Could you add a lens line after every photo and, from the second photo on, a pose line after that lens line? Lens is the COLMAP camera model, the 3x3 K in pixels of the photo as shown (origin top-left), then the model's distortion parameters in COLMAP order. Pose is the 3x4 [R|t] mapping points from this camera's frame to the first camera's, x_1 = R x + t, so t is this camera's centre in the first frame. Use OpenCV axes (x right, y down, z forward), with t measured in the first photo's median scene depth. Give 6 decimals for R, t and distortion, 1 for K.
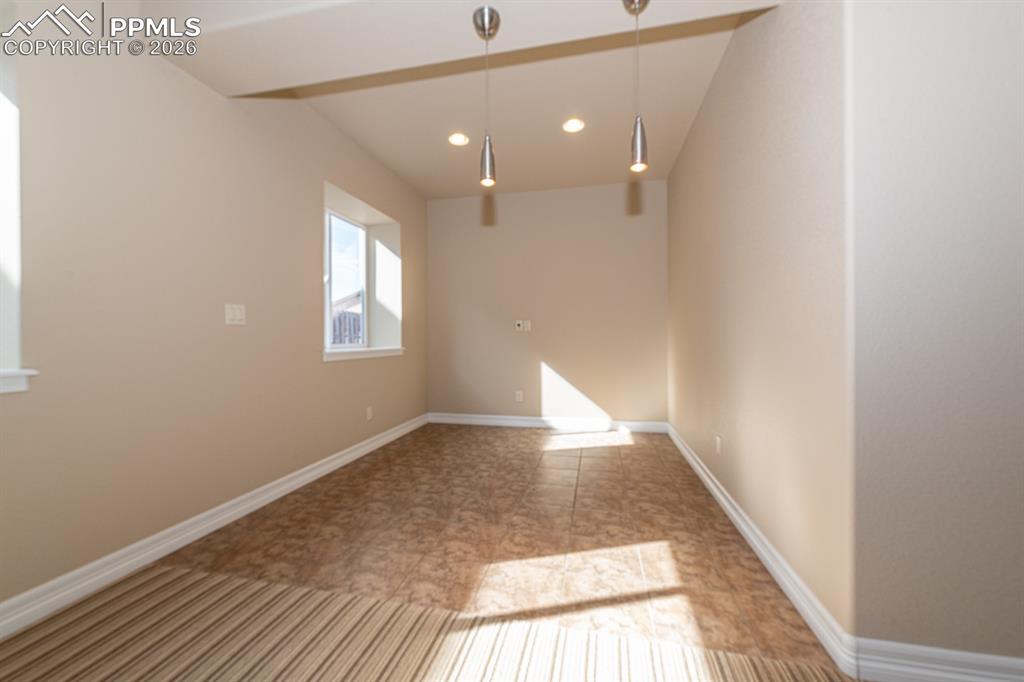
lens RADIAL K [[398.5, 0, 512.6], [0, 398.5, 341.3], [0, 0, 1]] dist [0.001350, -0.000567]
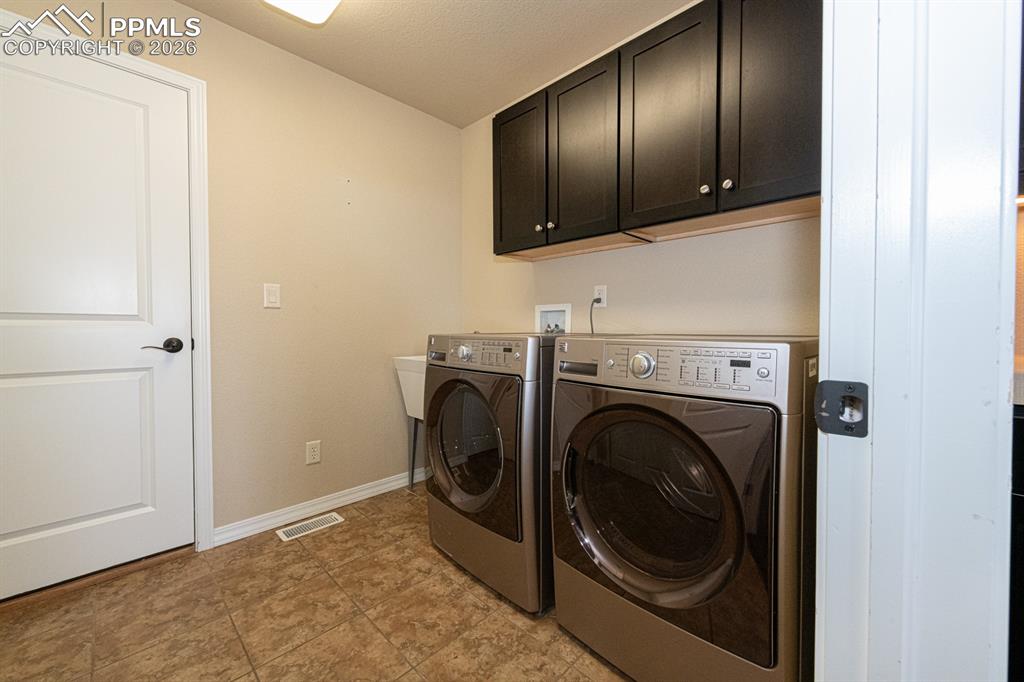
lens RADIAL K [[398.5, 0, 514.6], [0, 398.5, 336.5], [0, 0, 1]] dist [0.001350, -0.000567]
pose [[0.513262, -0.010615, 0.858166, -0.249731], [0.007957, 0.999939, 0.007610, 0.004323], [-0.858195, 0.002922, 0.513316, 0.062582]]
